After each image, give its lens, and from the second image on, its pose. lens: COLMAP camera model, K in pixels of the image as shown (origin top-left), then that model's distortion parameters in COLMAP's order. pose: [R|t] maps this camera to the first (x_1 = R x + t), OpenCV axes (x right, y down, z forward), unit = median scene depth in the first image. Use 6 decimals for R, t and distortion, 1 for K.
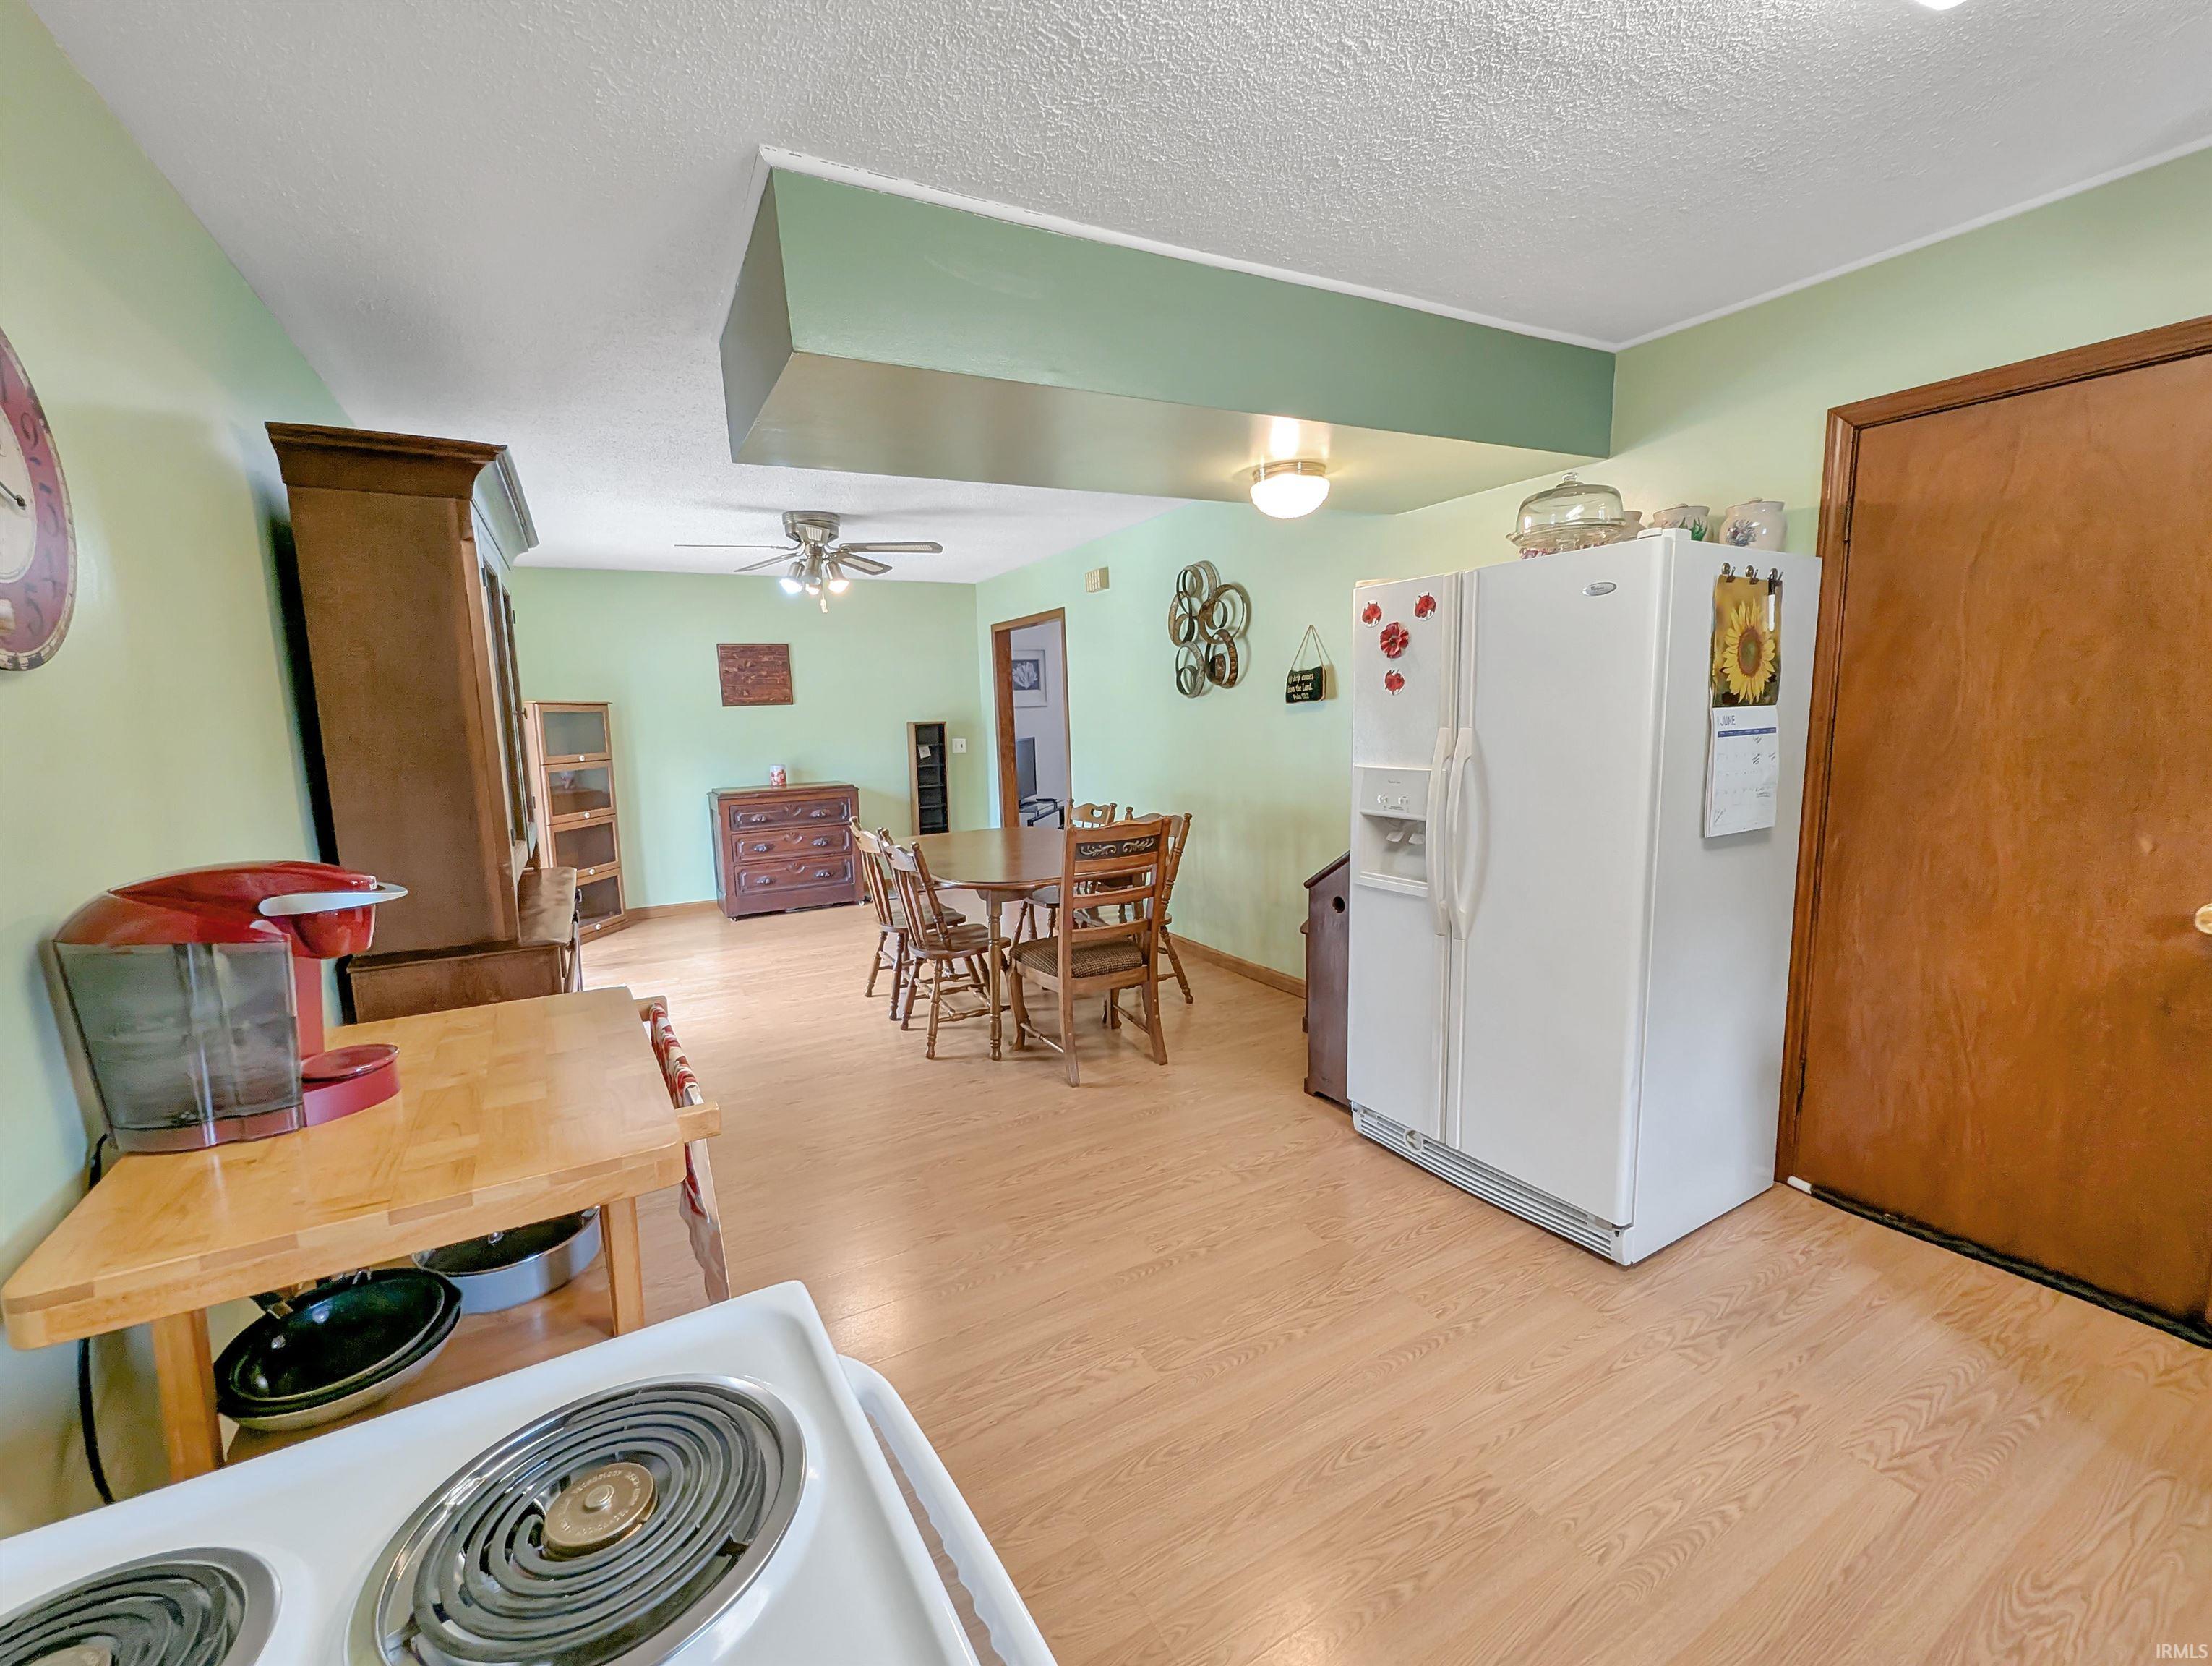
lens RADIAL K [[910.9, 0, 1099.1], [0, 910.9, 841.6], [0, 0, 1]] dist [0.003583, 0.000512]
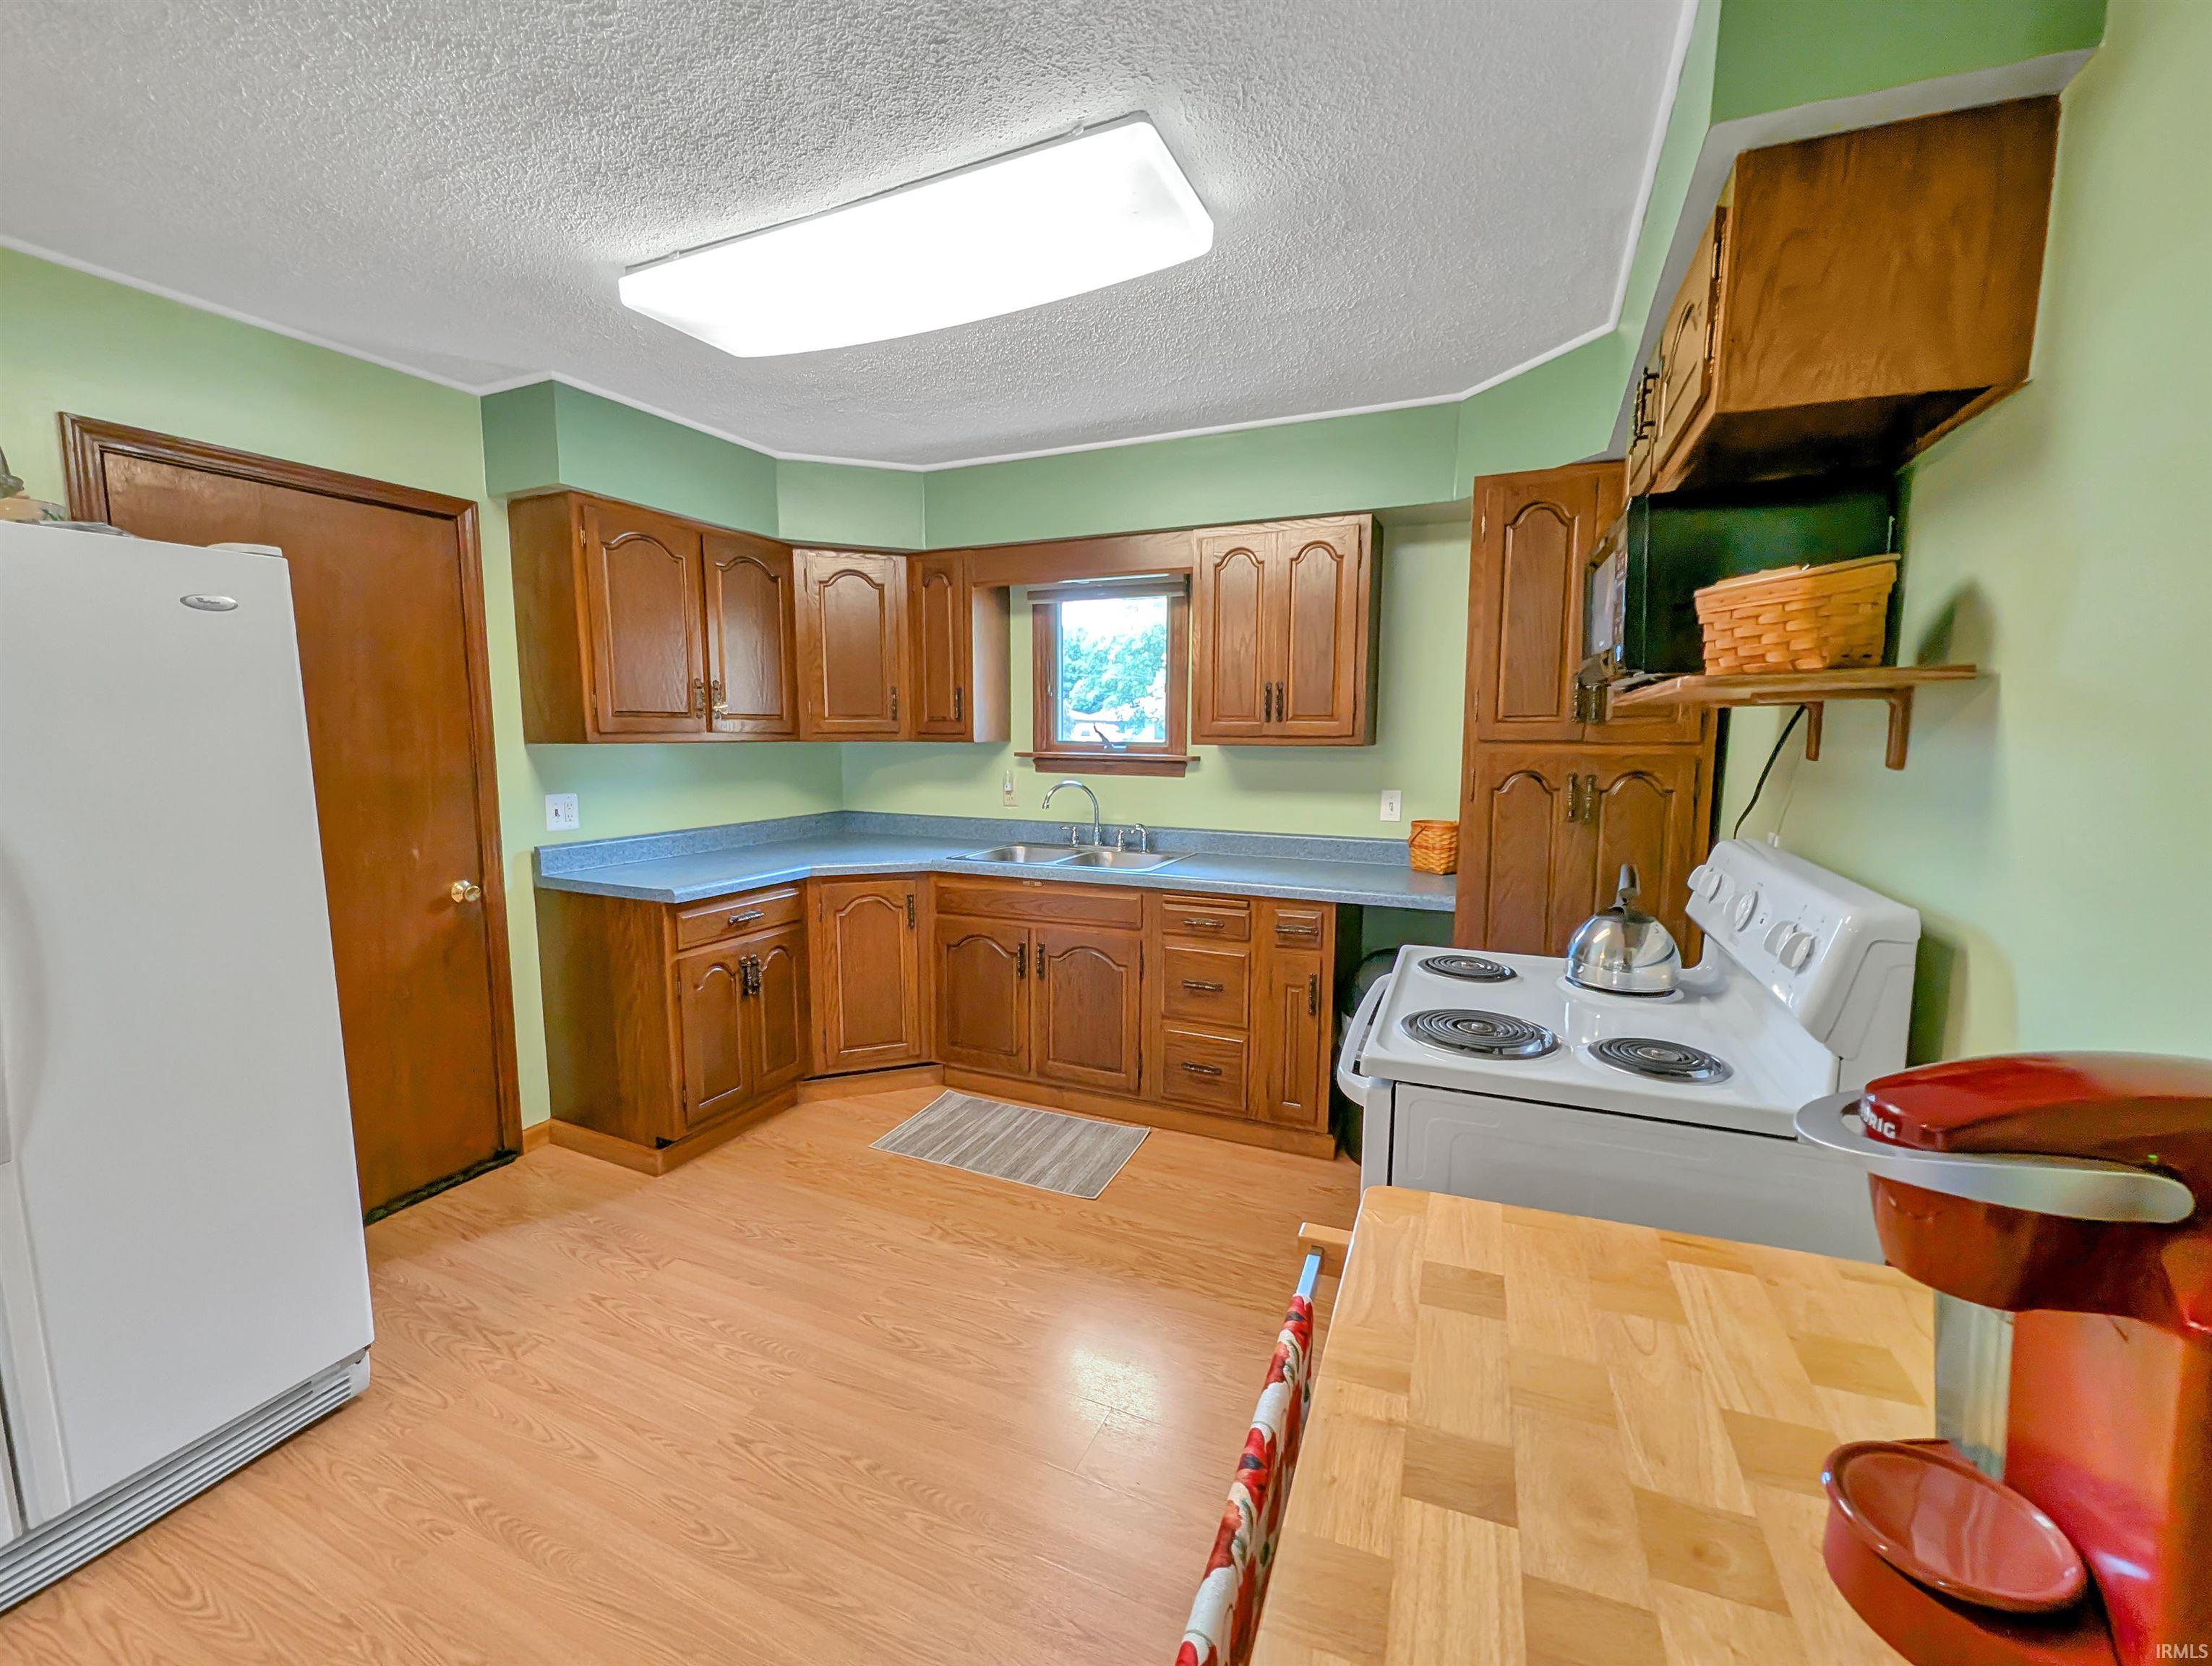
lens RADIAL K [[910.9, 0, 1098.1], [0, 910.9, 834.3], [0, 0, 1]] dist [0.003583, 0.000512]
pose [[-0.605699, -0.067438, 0.792831, -0.576096], [0.114733, 0.978587, 0.170891, -0.139503], [-0.787379, 0.194472, -0.584992, 0.966079]]
